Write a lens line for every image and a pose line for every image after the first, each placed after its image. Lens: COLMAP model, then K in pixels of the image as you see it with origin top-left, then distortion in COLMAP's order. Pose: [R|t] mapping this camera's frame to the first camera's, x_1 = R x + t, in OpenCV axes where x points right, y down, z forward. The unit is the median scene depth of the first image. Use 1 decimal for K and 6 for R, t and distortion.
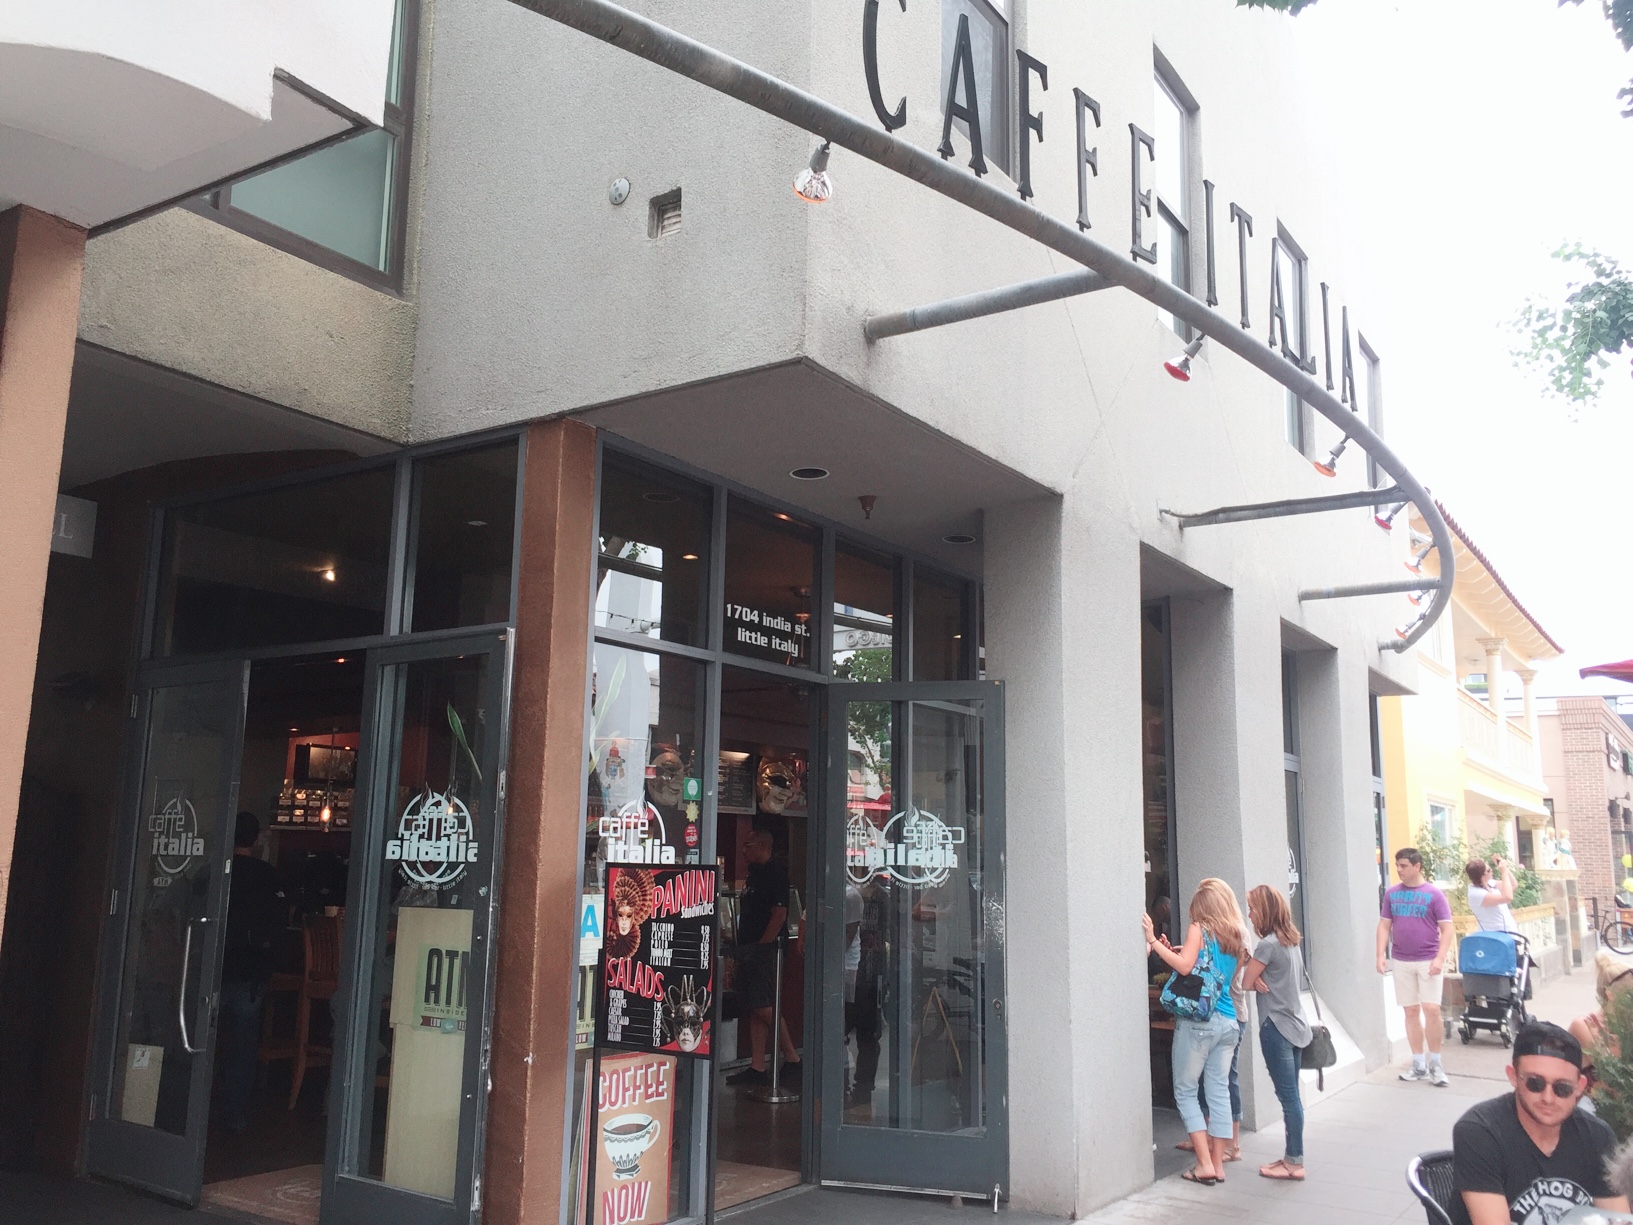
lens RADIAL K [[1410.1, 0, 816.5], [0, 1410.1, 612.5], [0, 0, 1]] dist [0.033690, -0.005544]
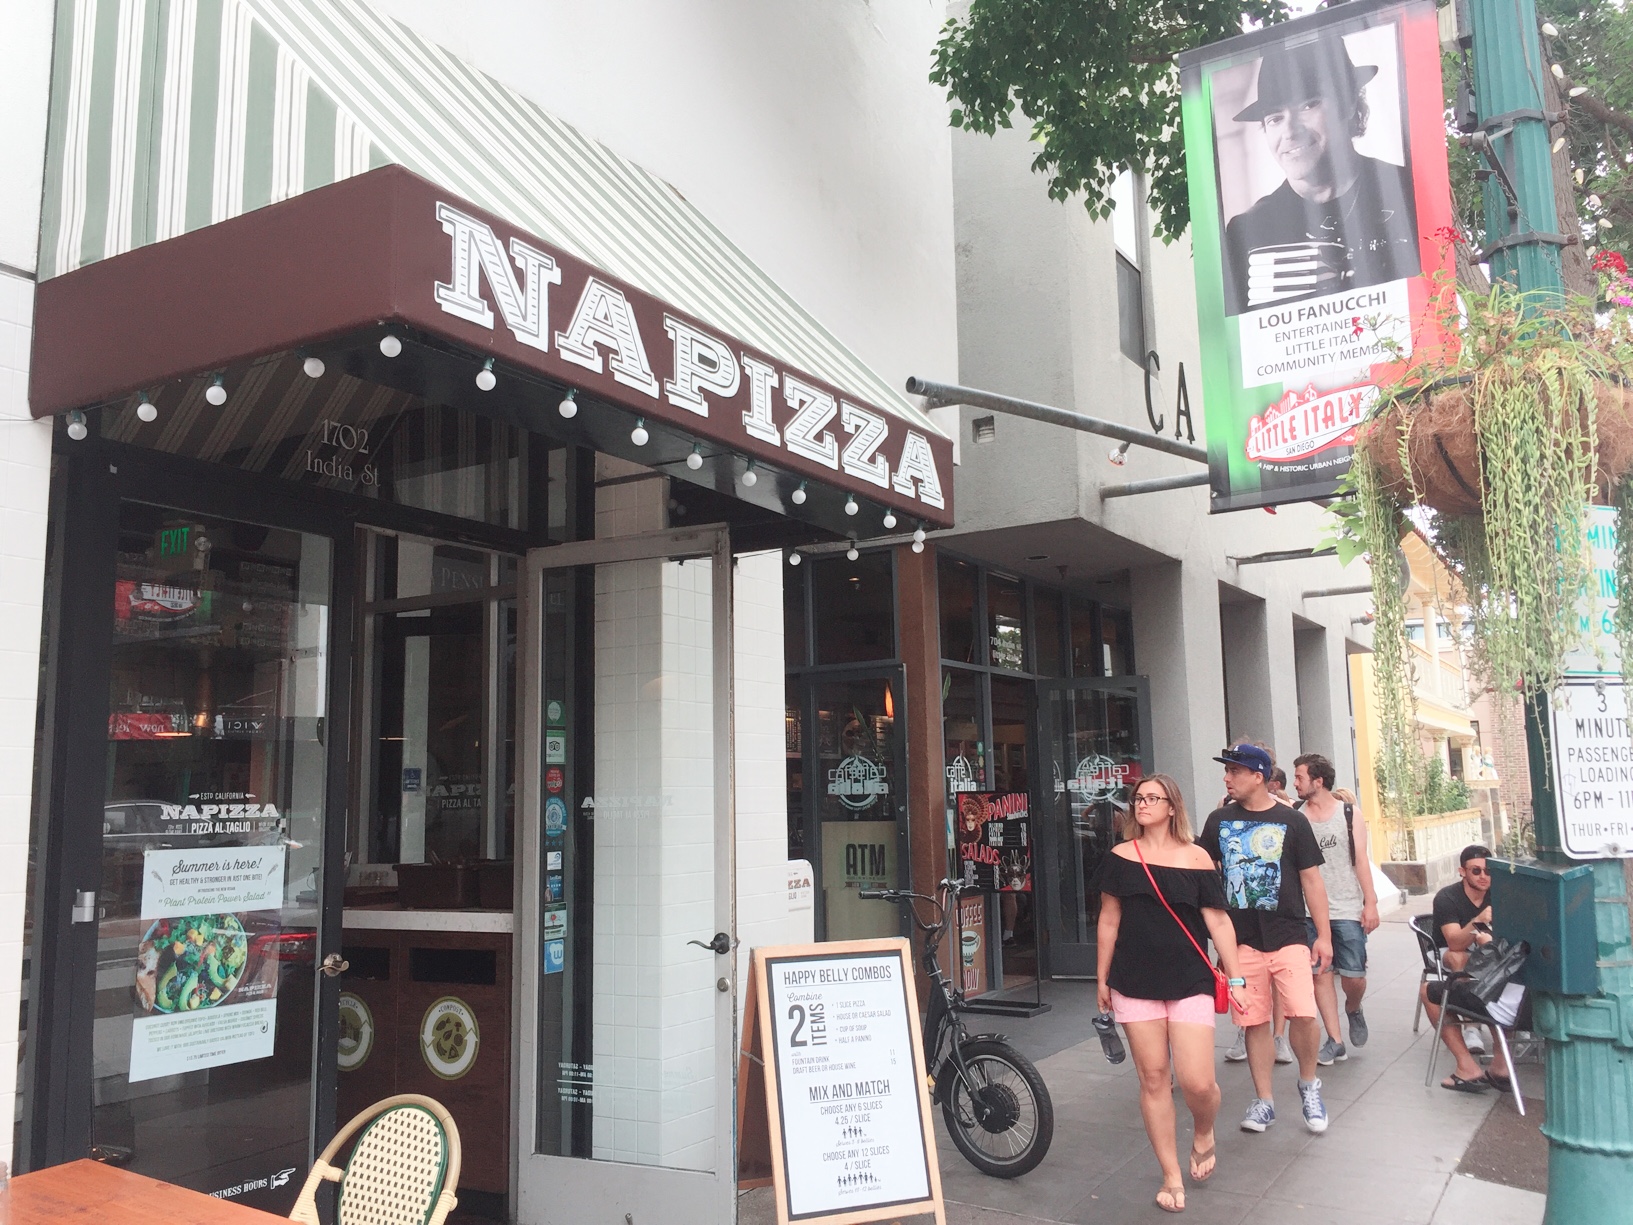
lens RADIAL K [[1341.7, 0, 816.5], [0, 1341.7, 612.5], [0, 0, 1]] dist [0.007405, 0.005171]
pose [[0.999171, -0.035056, 0.020694, -0.354668], [0.034326, 0.998810, 0.034650, -0.114844], [-0.021884, -0.033911, 0.999185, -0.690242]]
